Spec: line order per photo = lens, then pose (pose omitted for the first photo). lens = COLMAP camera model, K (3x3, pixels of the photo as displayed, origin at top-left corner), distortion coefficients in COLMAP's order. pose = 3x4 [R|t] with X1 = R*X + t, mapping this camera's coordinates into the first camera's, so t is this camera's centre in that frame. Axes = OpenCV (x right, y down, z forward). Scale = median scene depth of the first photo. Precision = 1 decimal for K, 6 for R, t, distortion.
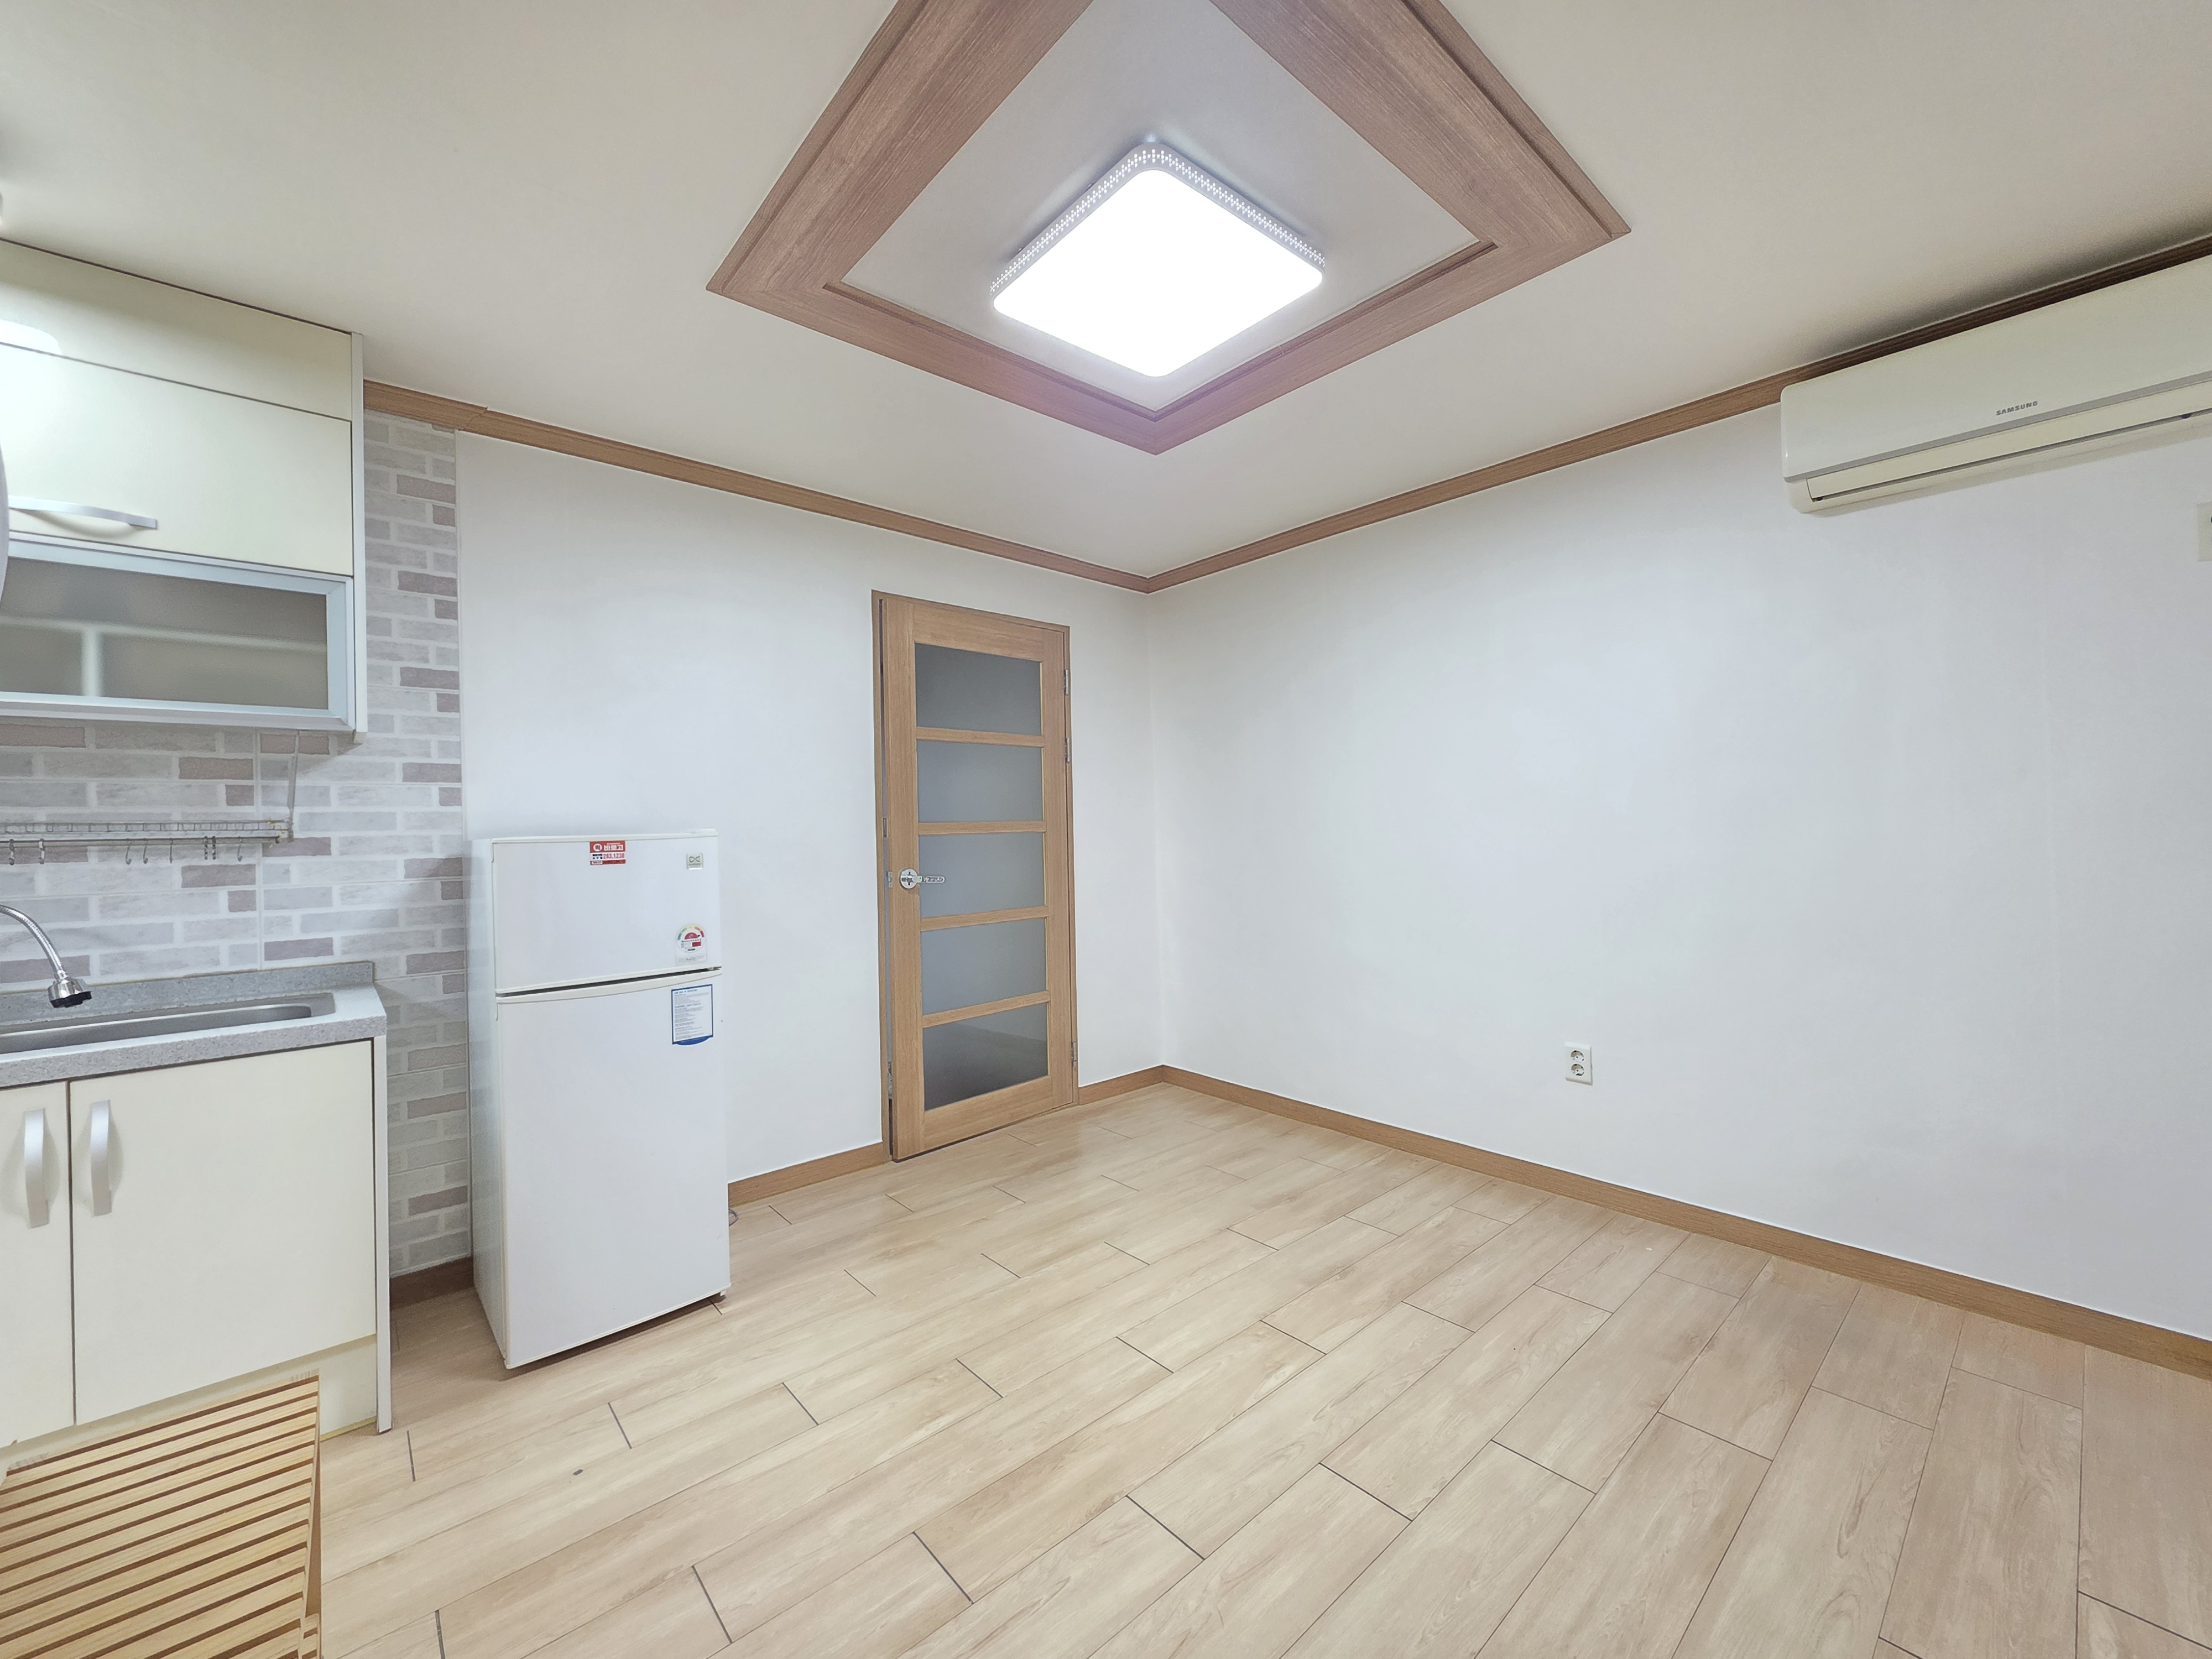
lens RADIAL K [[877.2, 0, 1101.7], [0, 877.2, 826.7], [0, 0, 1]] dist [0.000733, 0.000504]
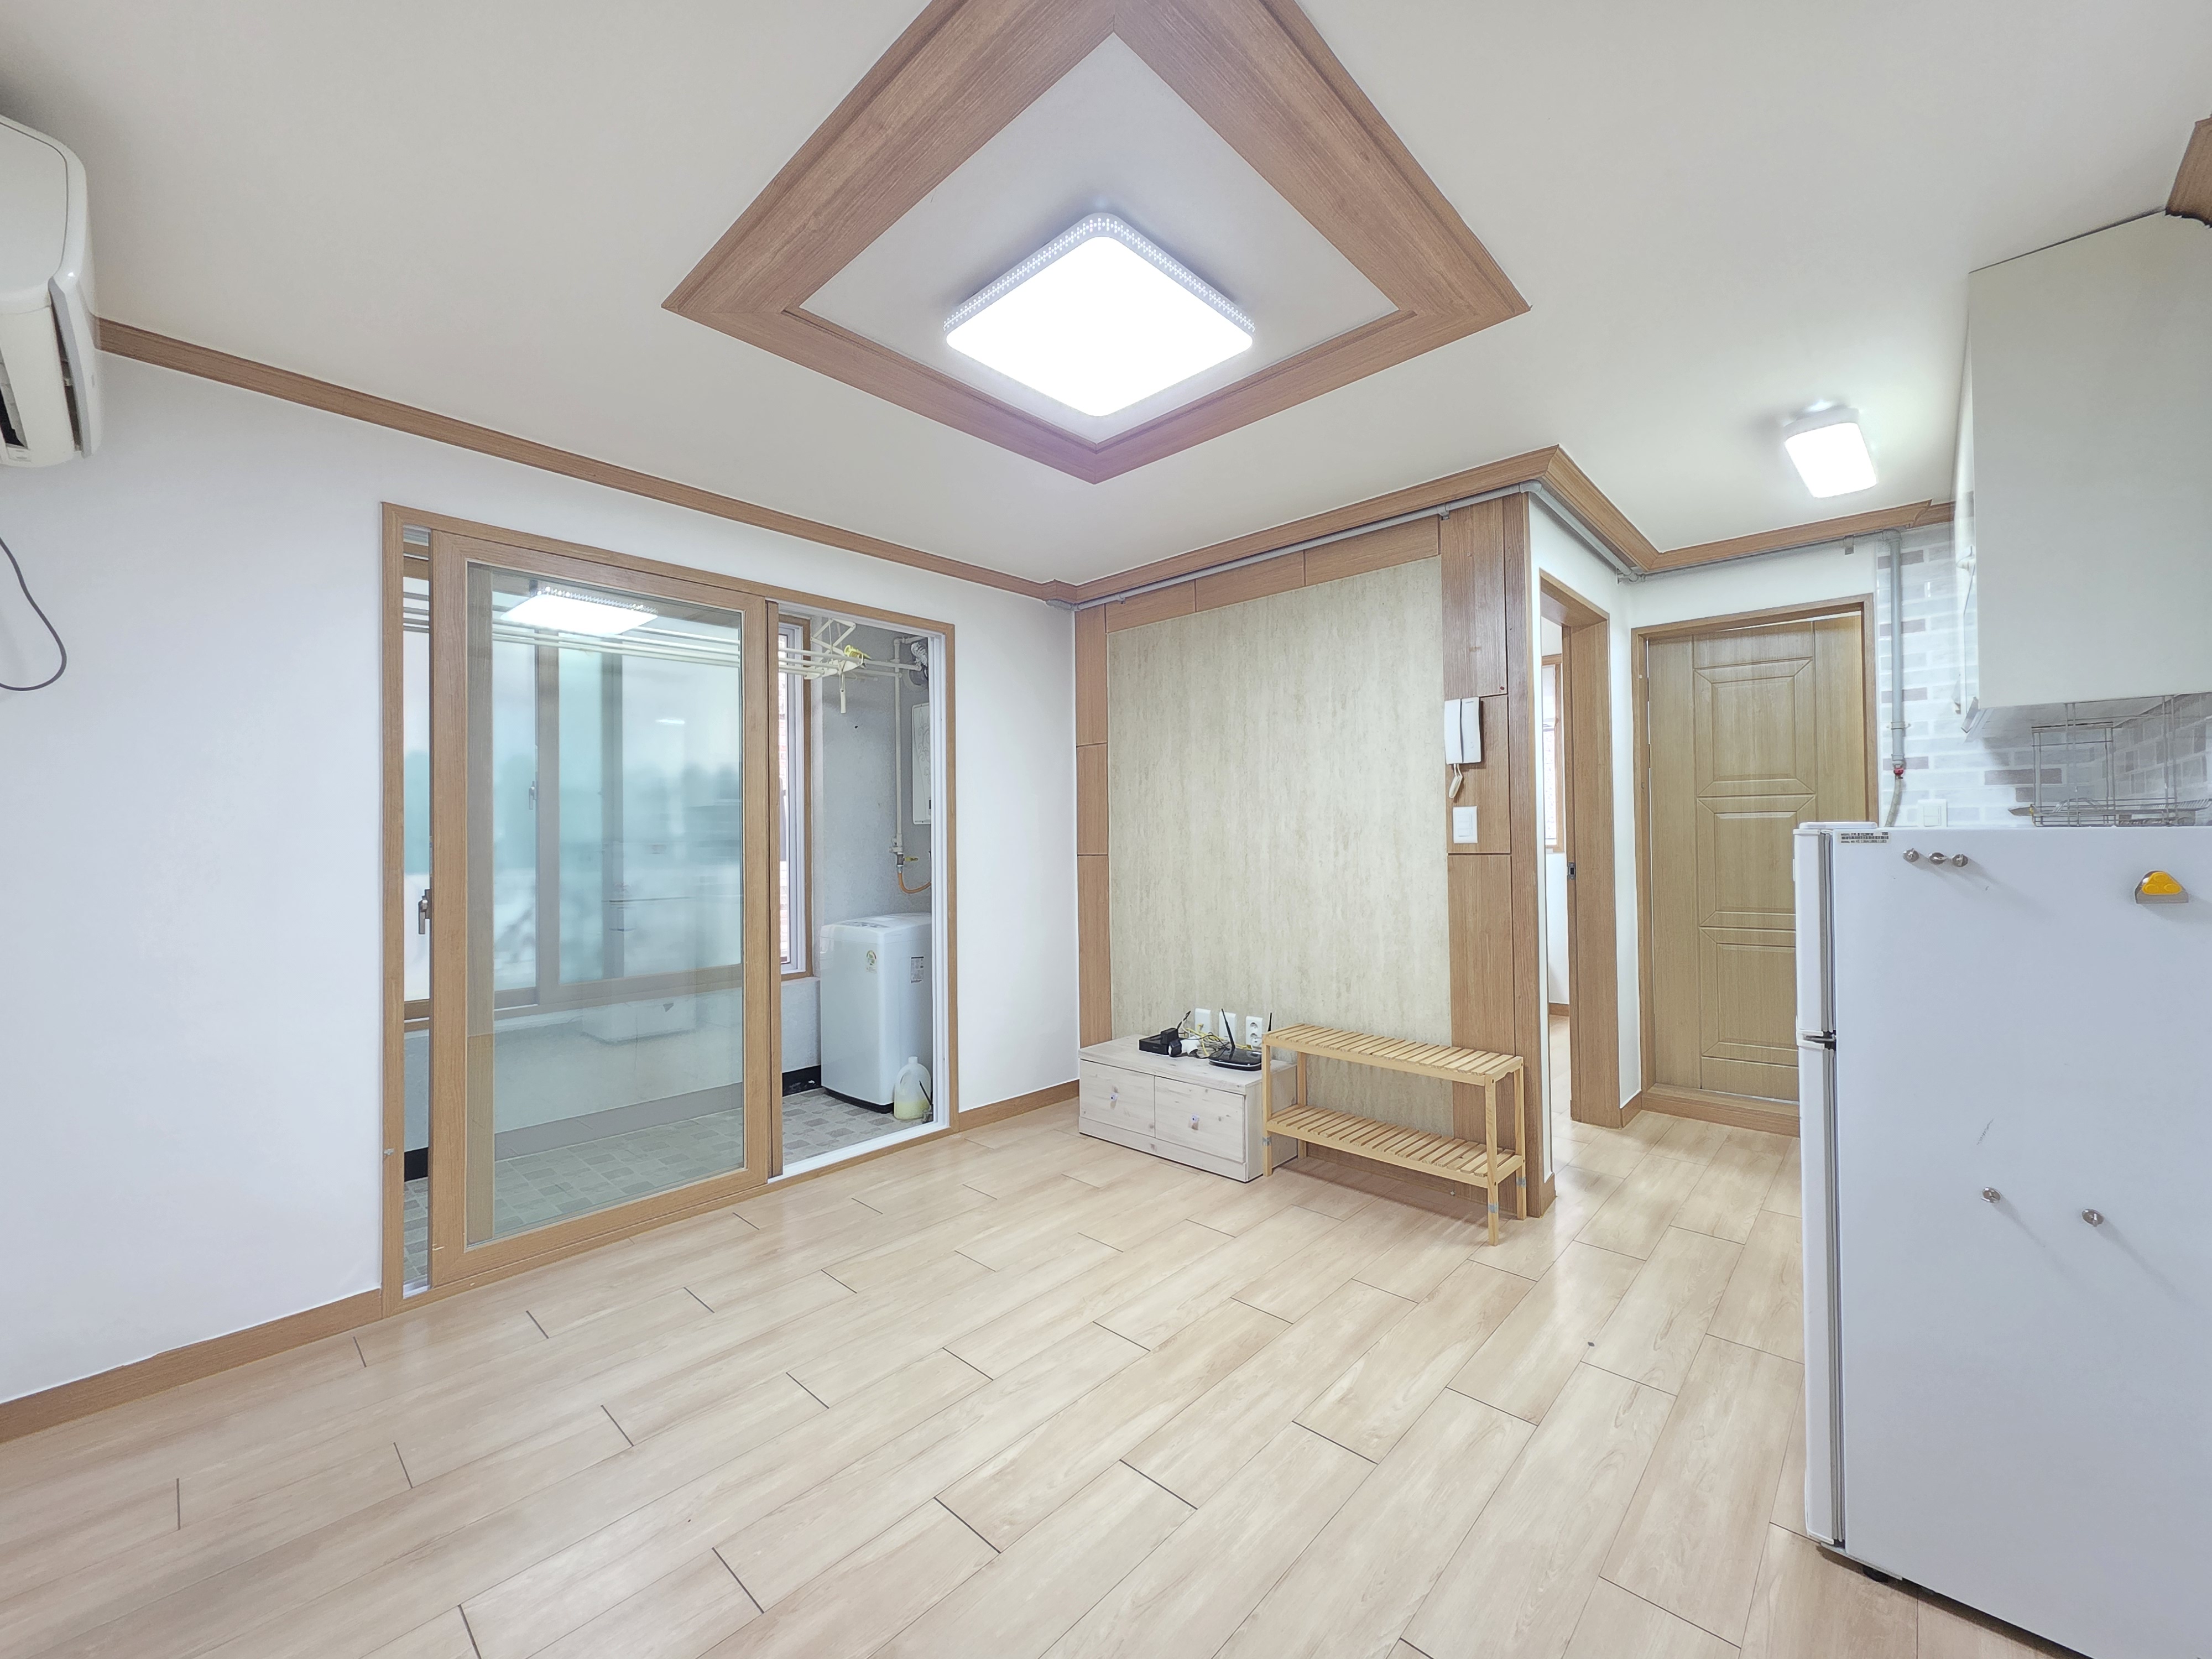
lens RADIAL K [[877.2, 0, 1101.2], [0, 877.2, 827.4], [0, 0, 1]] dist [0.000733, 0.000504]
pose [[-0.994911, 0.031002, -0.095868, 0.156775], [0.032160, 0.999427, -0.010555, -0.005211], [0.095486, -0.013585, -0.995338, 1.790260]]
